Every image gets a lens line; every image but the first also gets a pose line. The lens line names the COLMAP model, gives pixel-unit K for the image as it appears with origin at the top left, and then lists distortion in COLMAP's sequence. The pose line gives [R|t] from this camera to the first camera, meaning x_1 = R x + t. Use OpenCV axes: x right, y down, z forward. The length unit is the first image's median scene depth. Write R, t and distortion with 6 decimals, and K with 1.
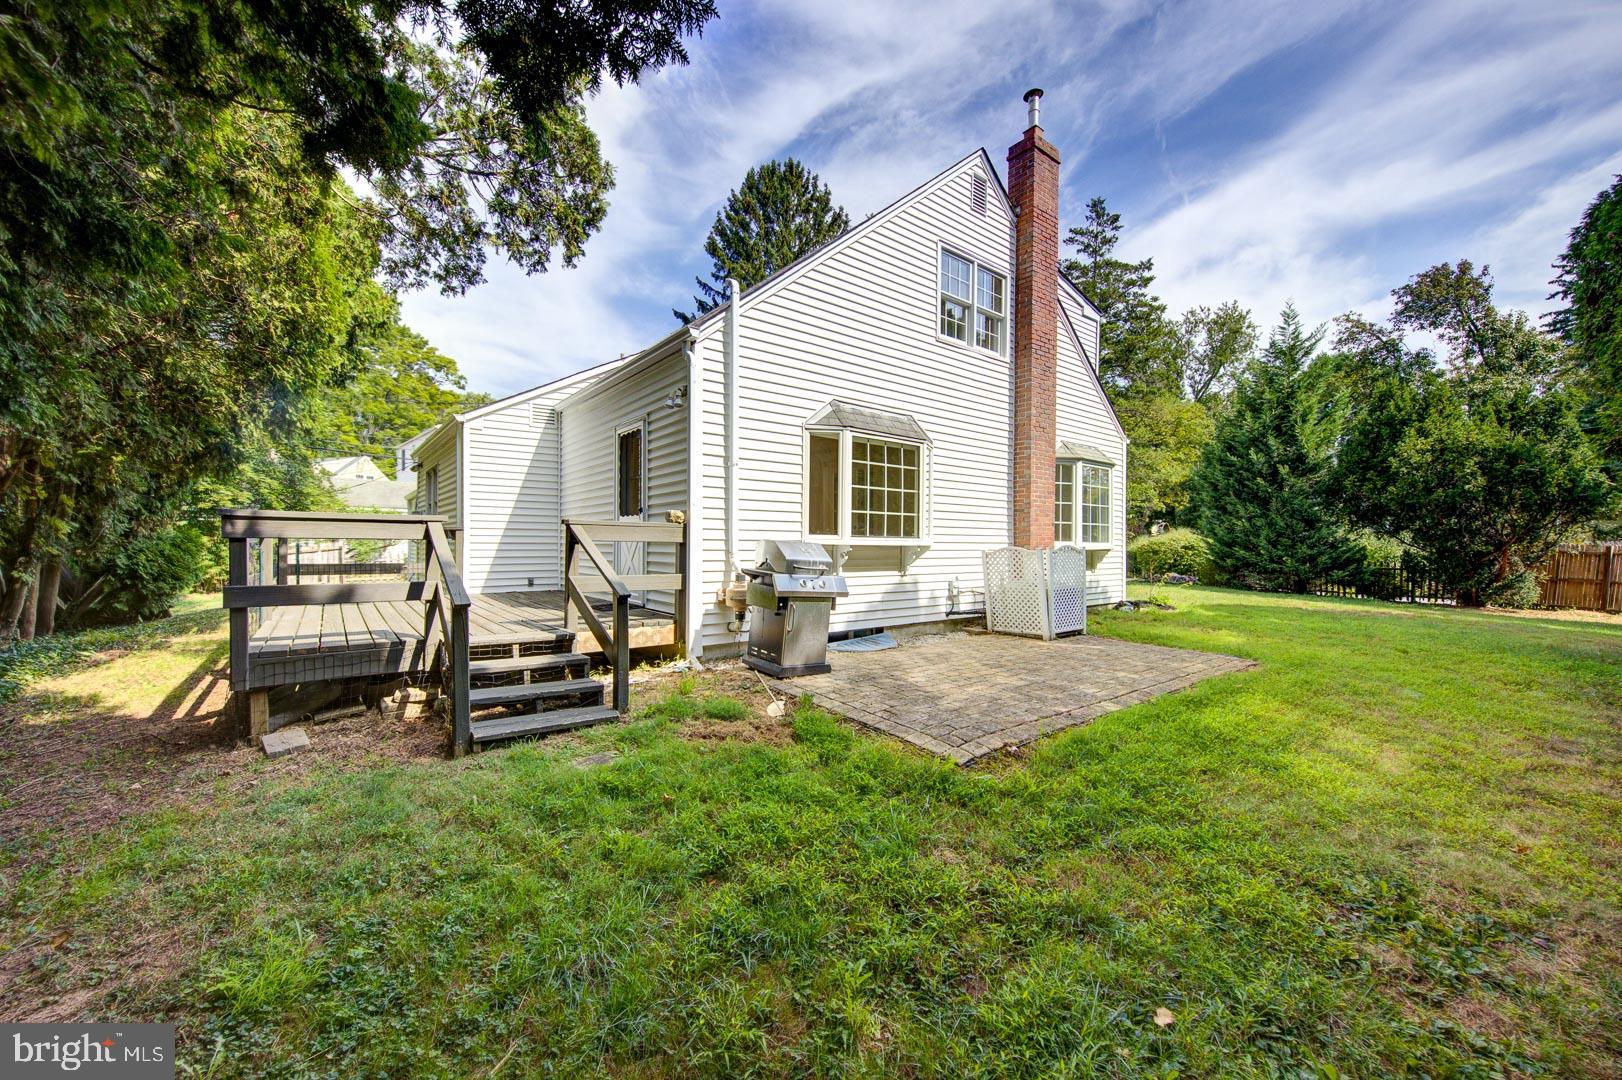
lens RADIAL K [[606.1, 0, 813.4], [0, 606.1, 544.9], [0, 0, 1]] dist [-0.000023, 0.000005]
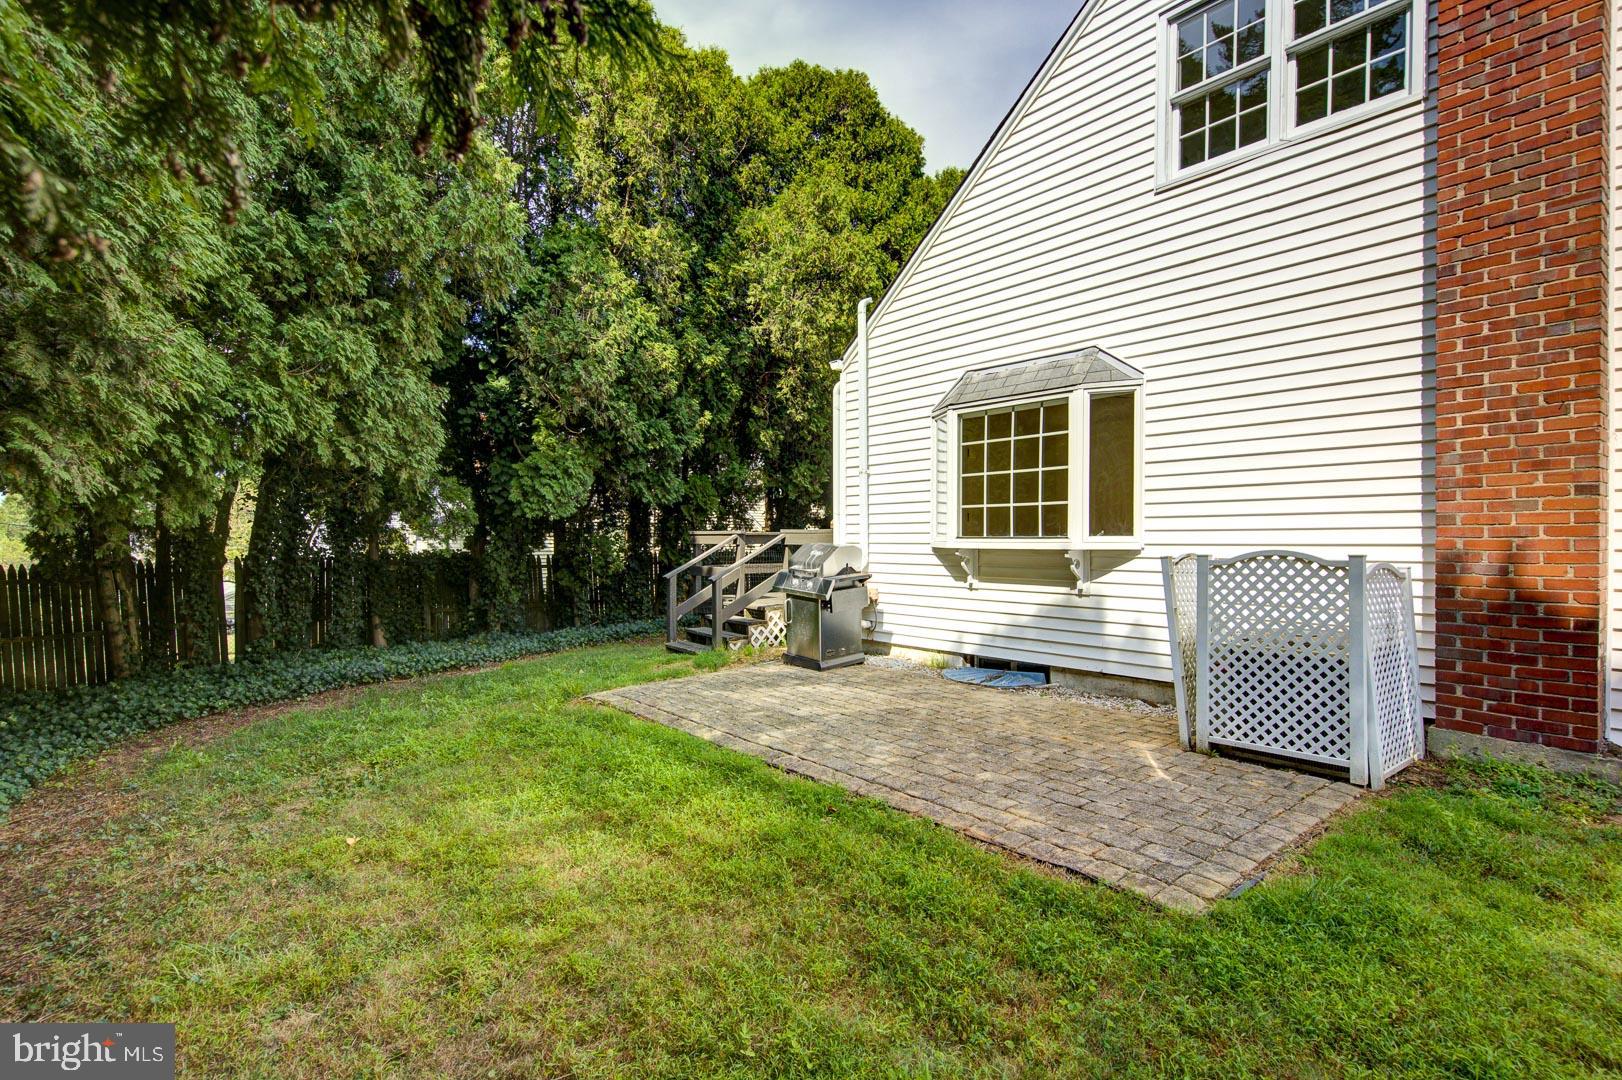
lens RADIAL K [[793.6, 0, 817.9], [0, 793.6, 547.1], [0, 0, 1]] dist [0.010486, -0.000065]
pose [[0.027835, -0.006285, -0.999593, 1.040888], [-0.005438, 0.999964, -0.006439, 0.005520], [0.999598, 0.005615, 0.027800, 0.724244]]
